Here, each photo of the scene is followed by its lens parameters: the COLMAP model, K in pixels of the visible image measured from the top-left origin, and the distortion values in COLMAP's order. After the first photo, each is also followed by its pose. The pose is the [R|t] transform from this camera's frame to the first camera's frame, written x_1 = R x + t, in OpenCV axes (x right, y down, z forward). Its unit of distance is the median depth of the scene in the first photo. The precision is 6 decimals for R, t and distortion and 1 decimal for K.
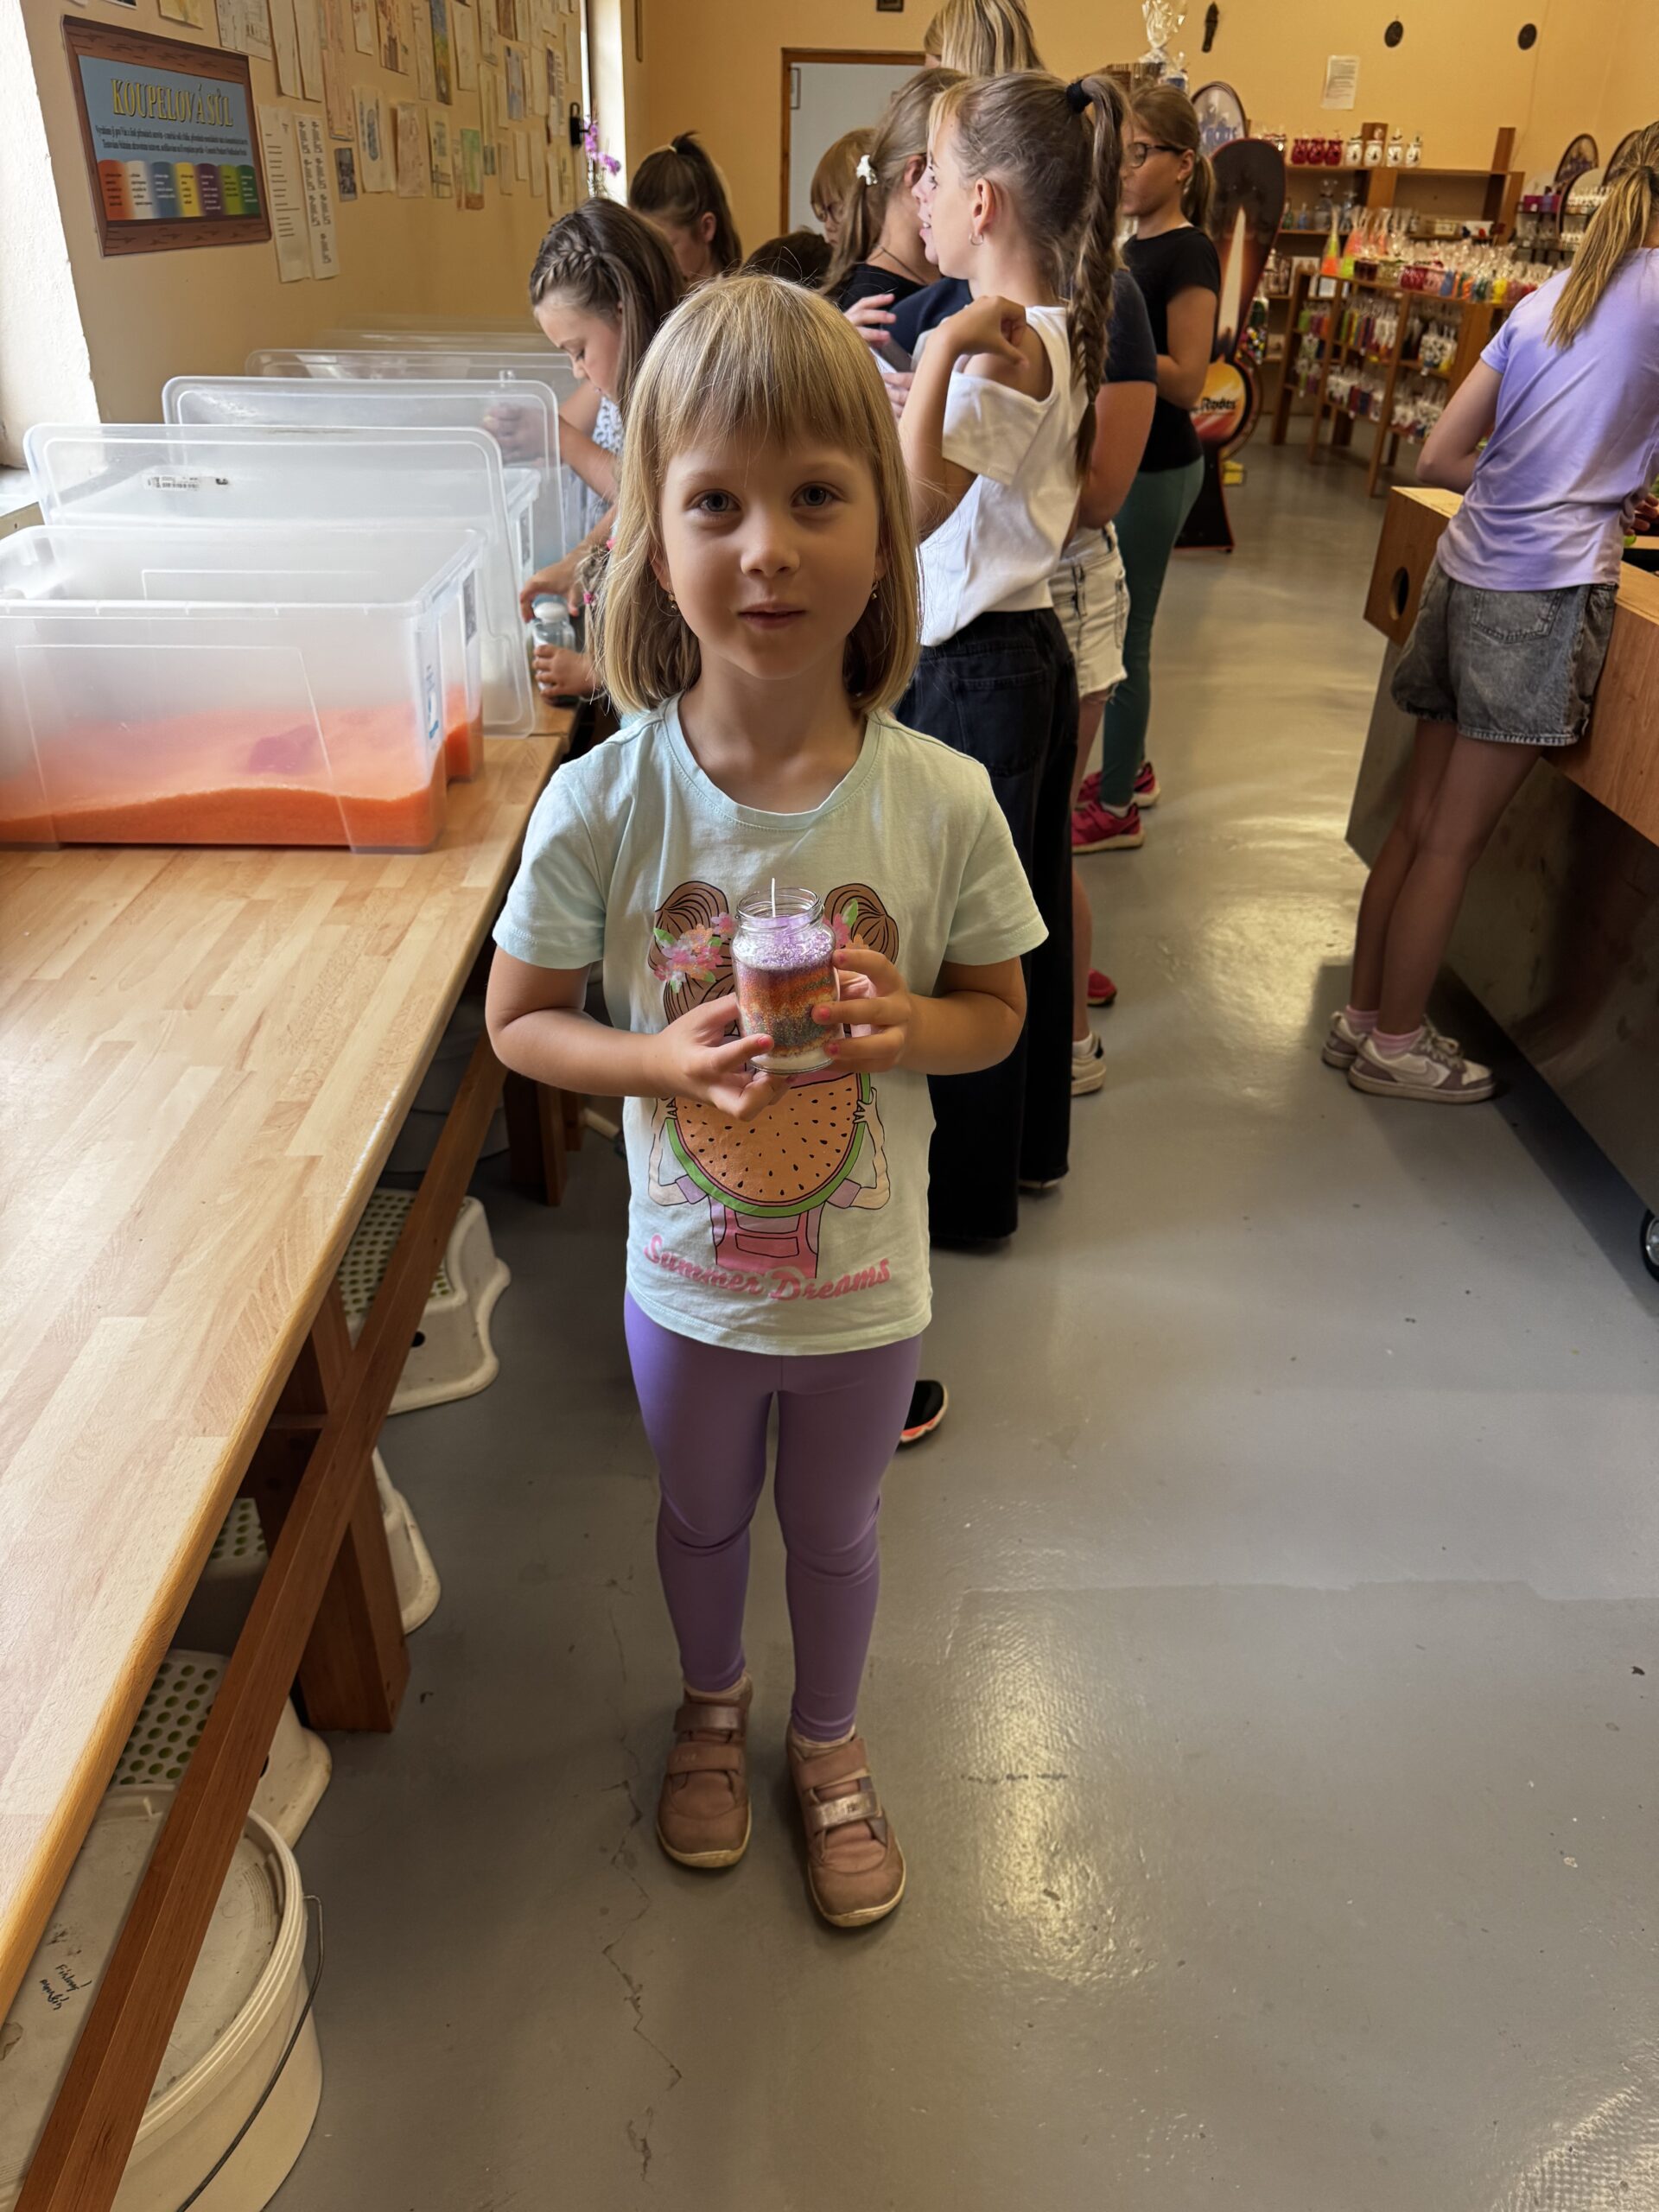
lens RADIAL K [[1570.7, 0, 820.7], [0, 1570.7, 1108.7], [0, 0, 1]] dist [0.014294, -0.017726]
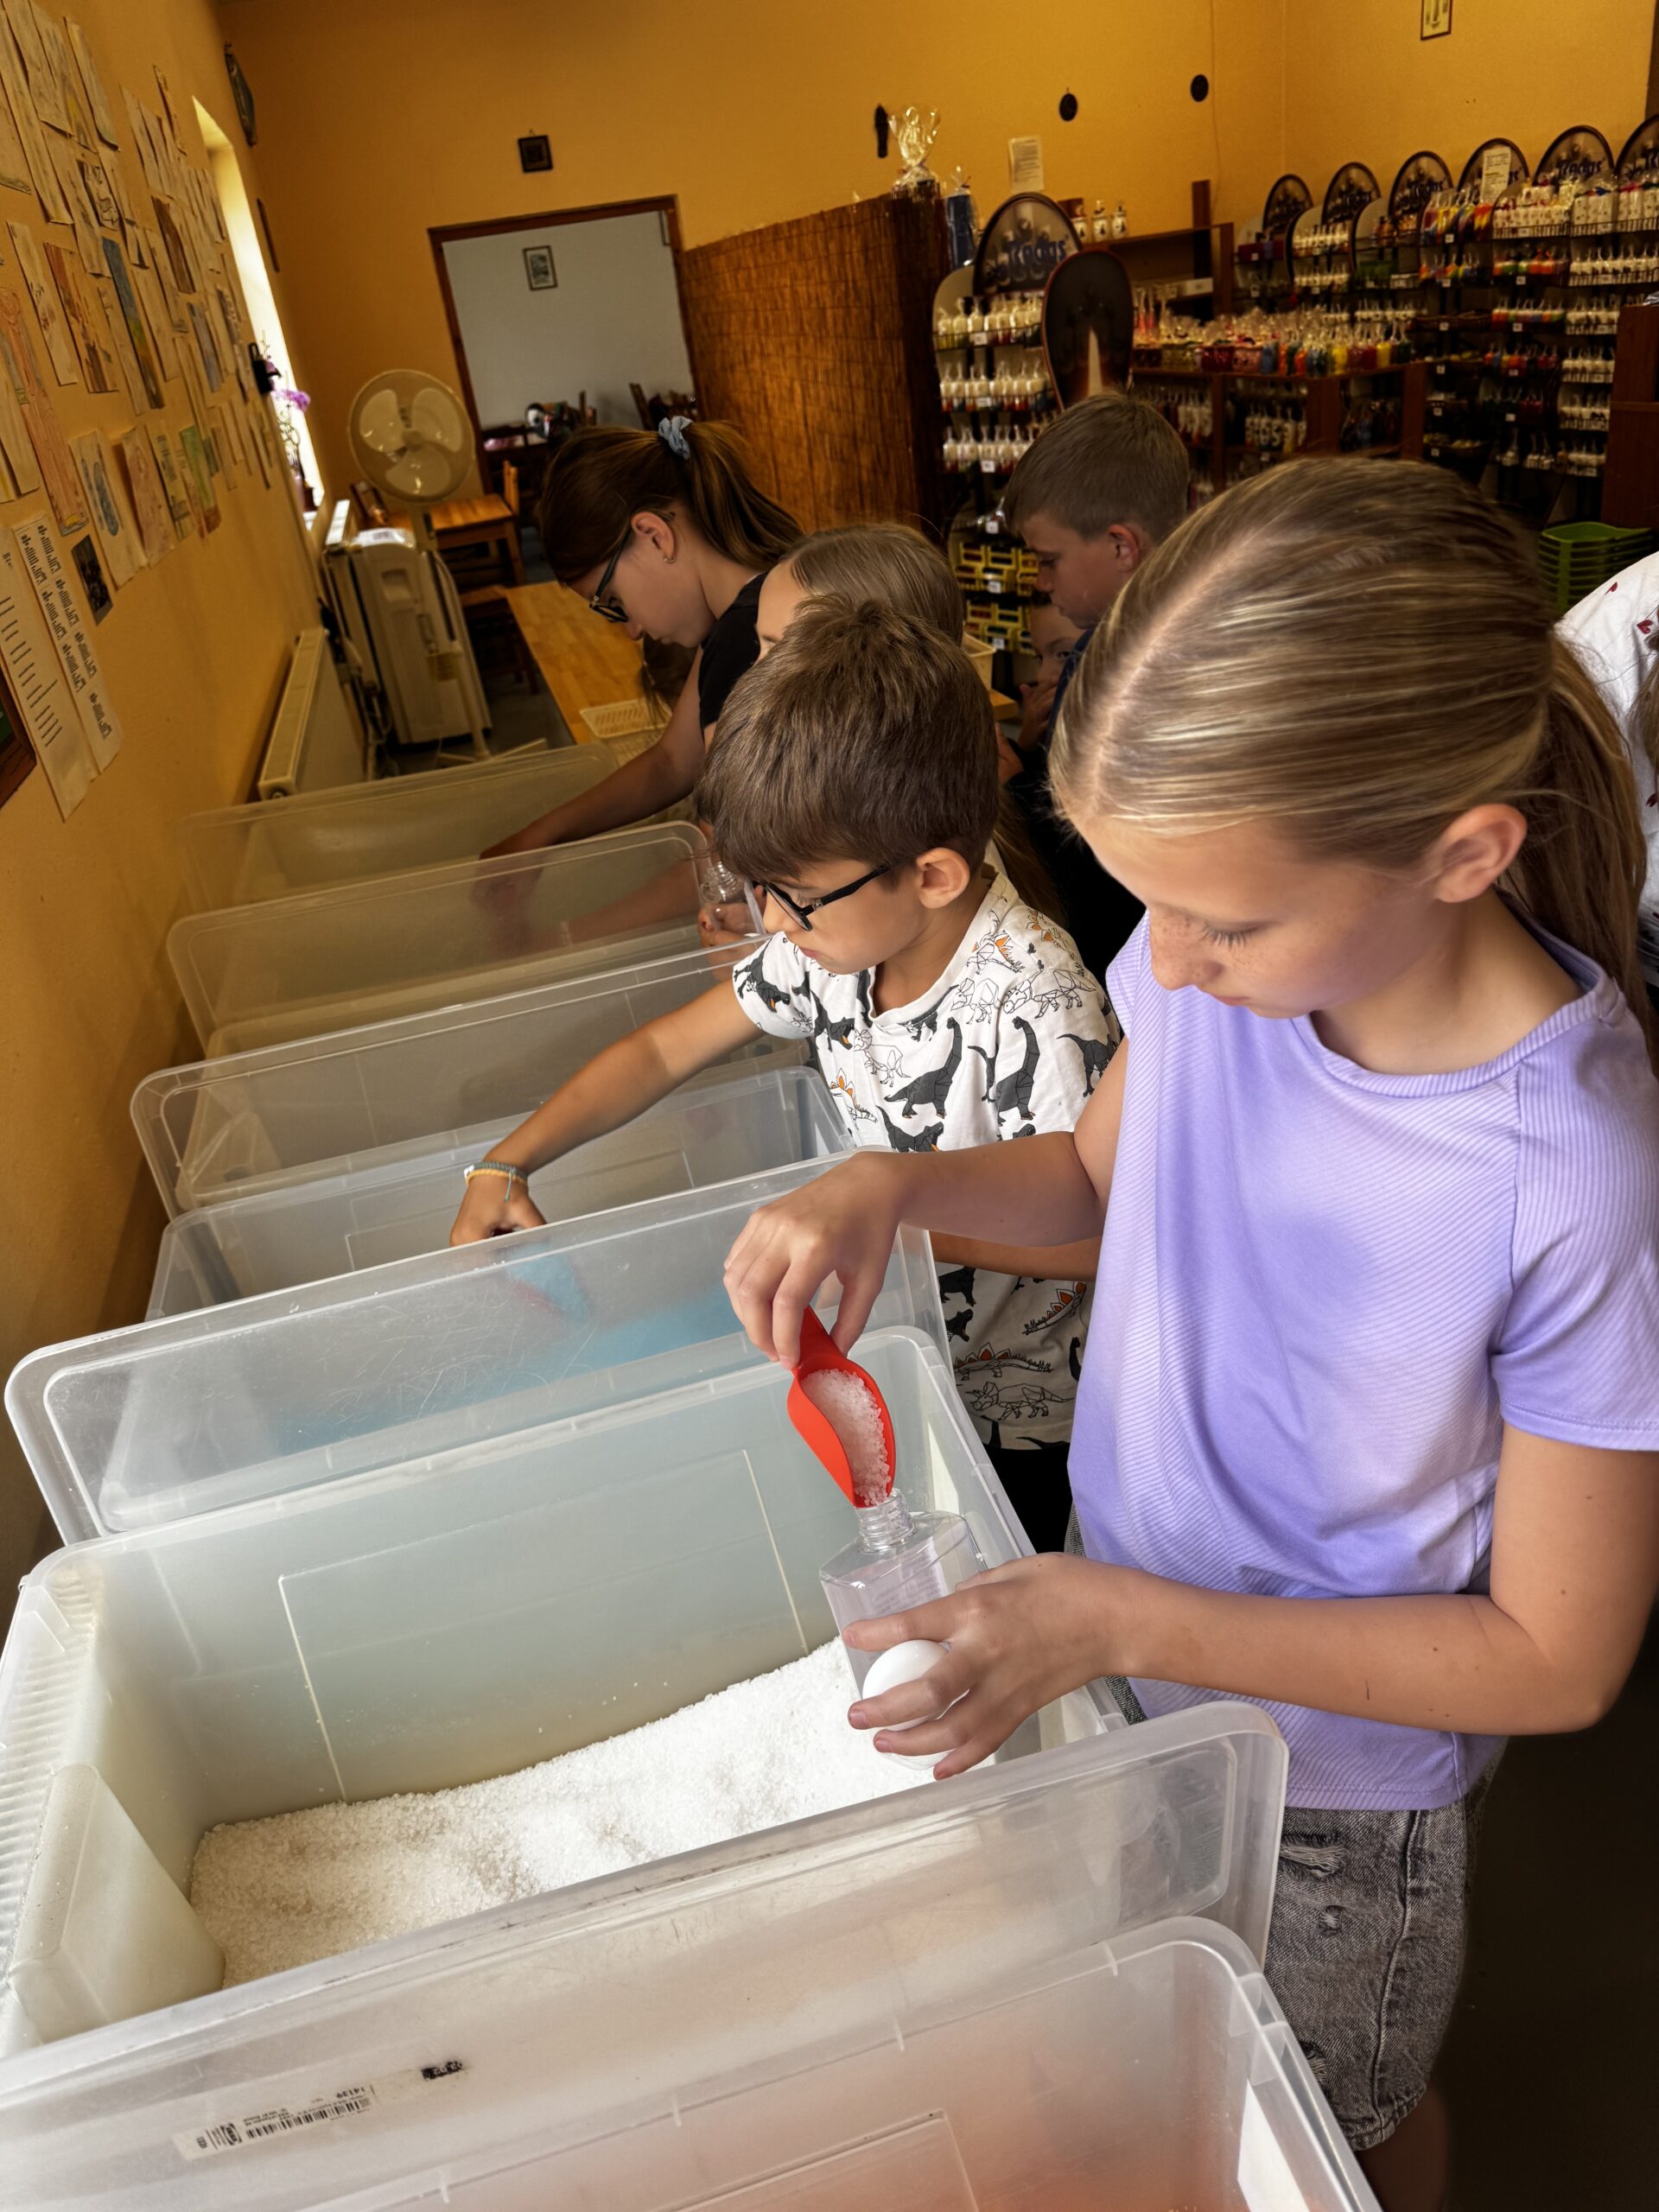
lens RADIAL K [[1570.7, 0, 829.4], [0, 1570.7, 1117.5], [0, 0, 1]] dist [0.014294, -0.017726]
pose [[0.959559, -0.244358, 0.139769, -0.088210], [0.251224, 0.967348, -0.033522, -0.160417], [-0.127014, 0.067279, 0.989617, 0.196567]]
